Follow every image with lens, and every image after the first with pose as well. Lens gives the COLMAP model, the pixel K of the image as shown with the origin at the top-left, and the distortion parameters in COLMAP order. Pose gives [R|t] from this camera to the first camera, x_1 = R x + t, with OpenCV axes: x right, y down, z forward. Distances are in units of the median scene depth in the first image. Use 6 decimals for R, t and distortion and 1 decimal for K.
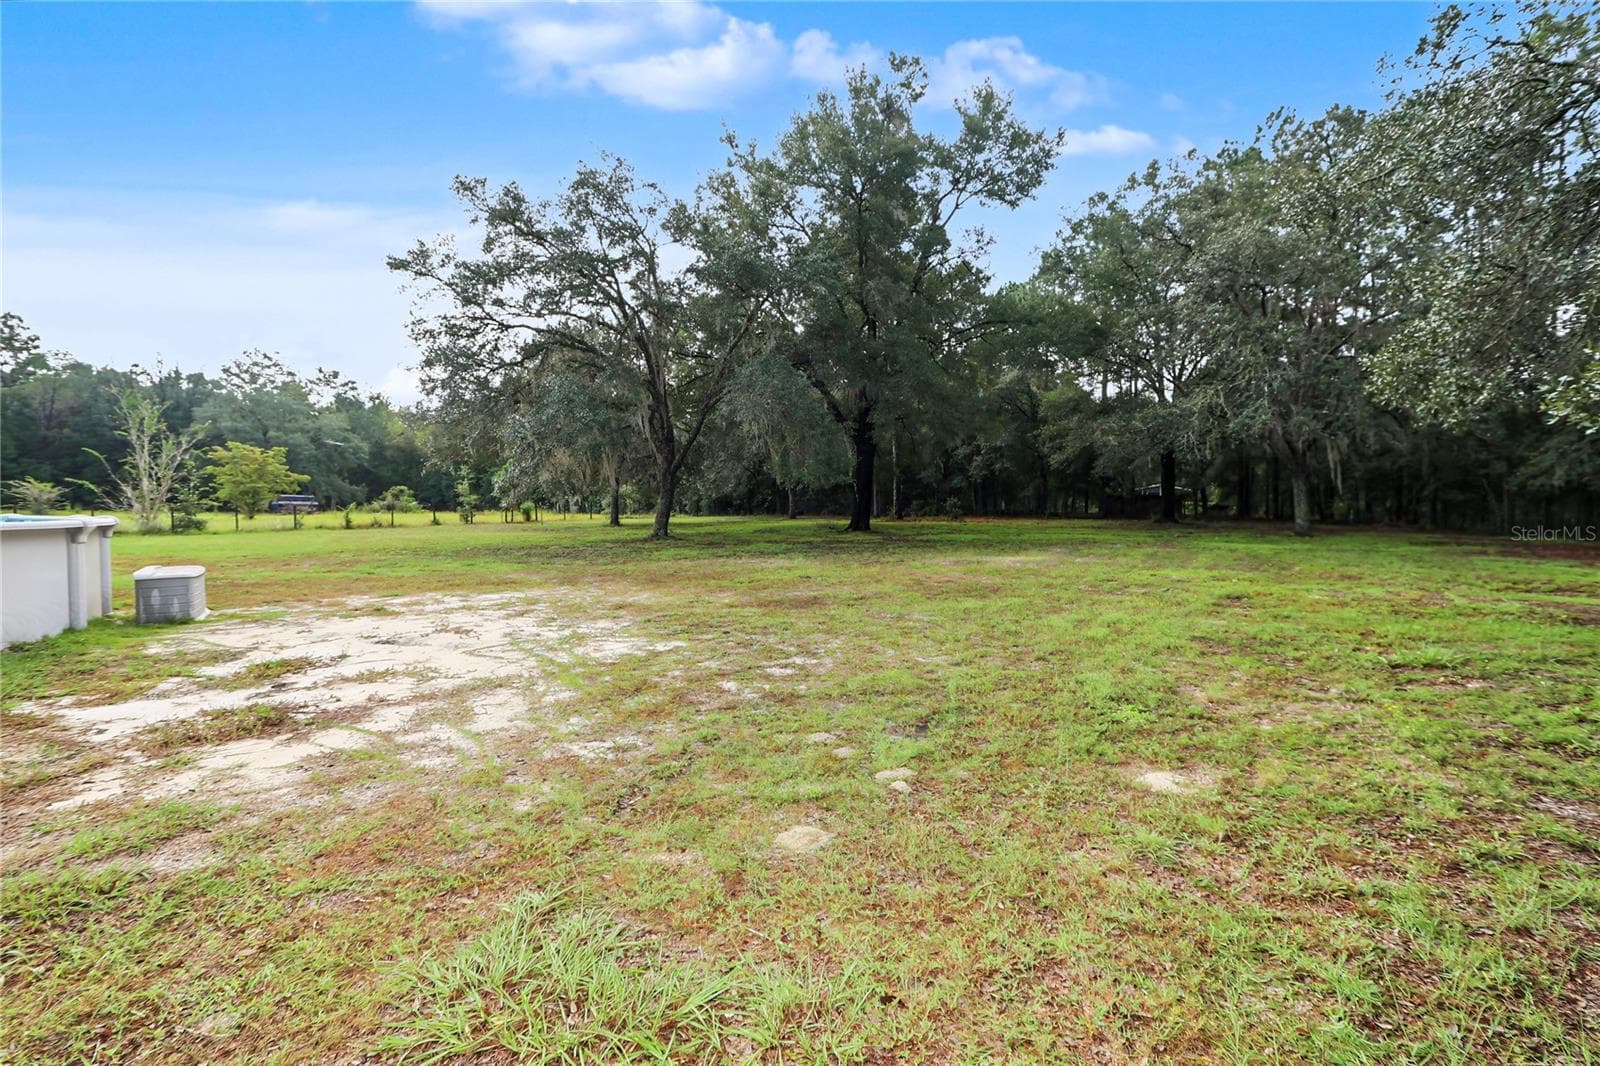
lens RADIAL K [[739.1, 0, 798.7], [0, 739.1, 547.9], [0, 0, 1]] dist [-0.010735, 0.000514]
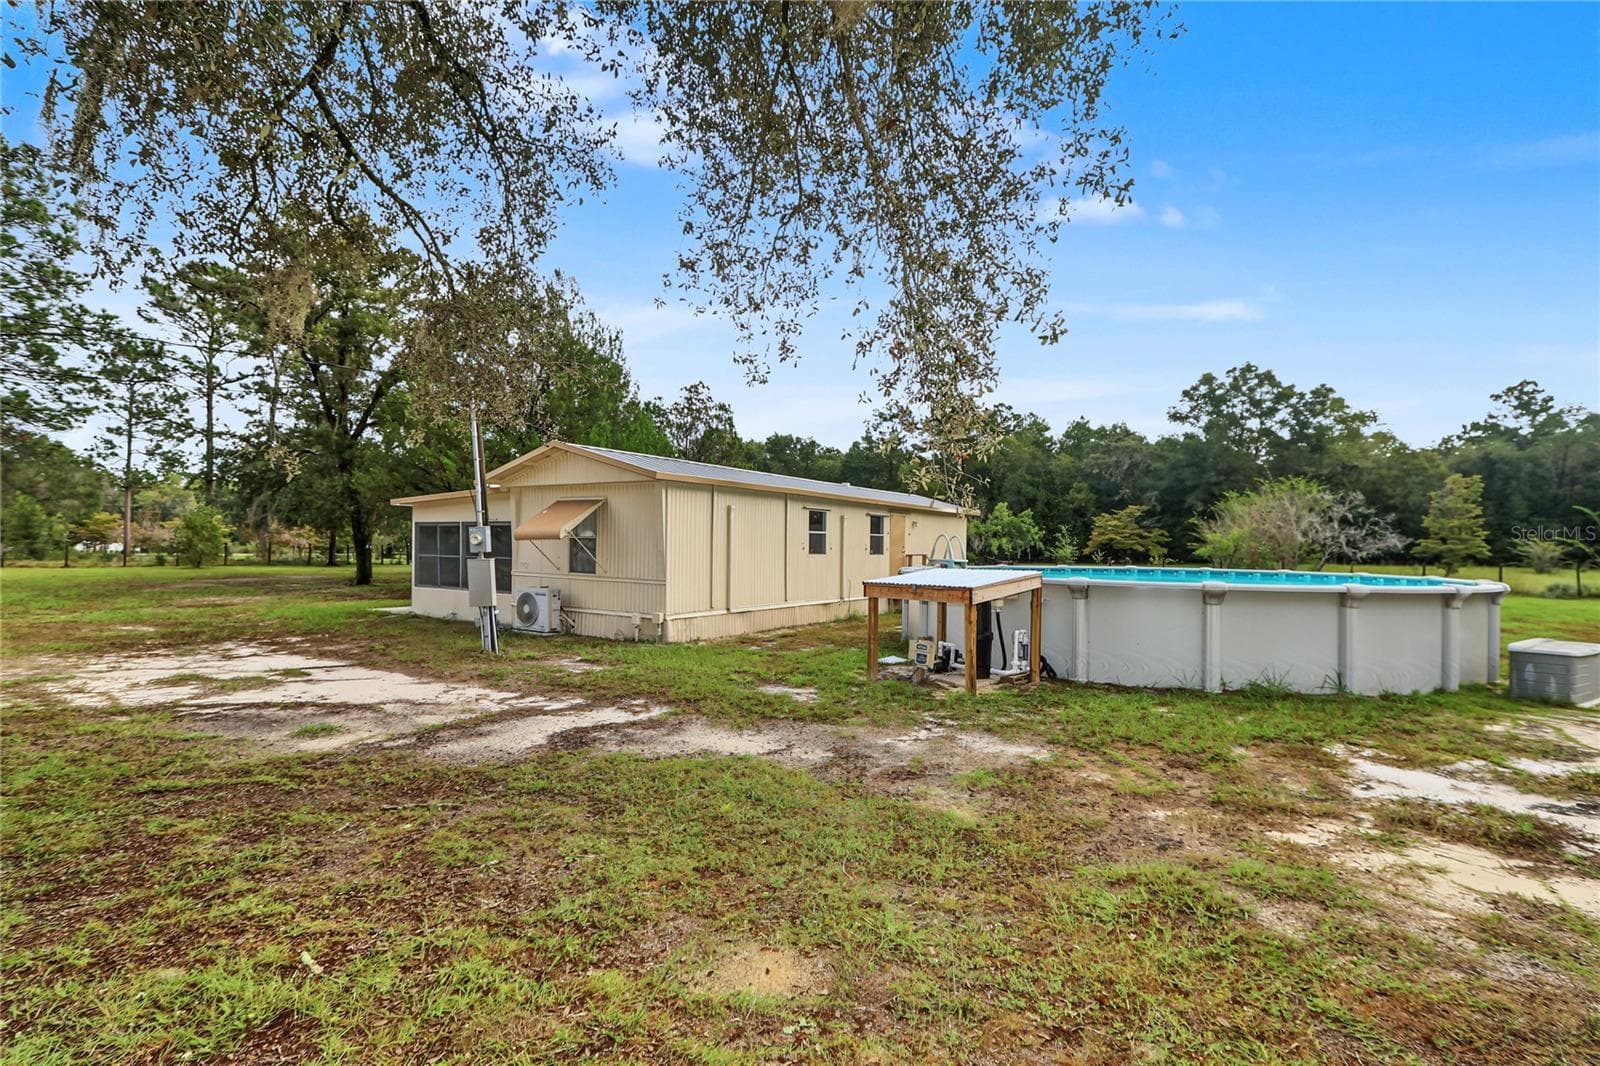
lens RADIAL K [[739.1, 0, 798.7], [0, 739.1, 547.9], [0, 0, 1]] dist [-0.010735, 0.000514]
pose [[-0.029072, -0.010207, -0.999525, 0.122305], [-0.071359, 0.997418, -0.008110, -0.026167], [0.997027, 0.071090, -0.029725, 0.153110]]
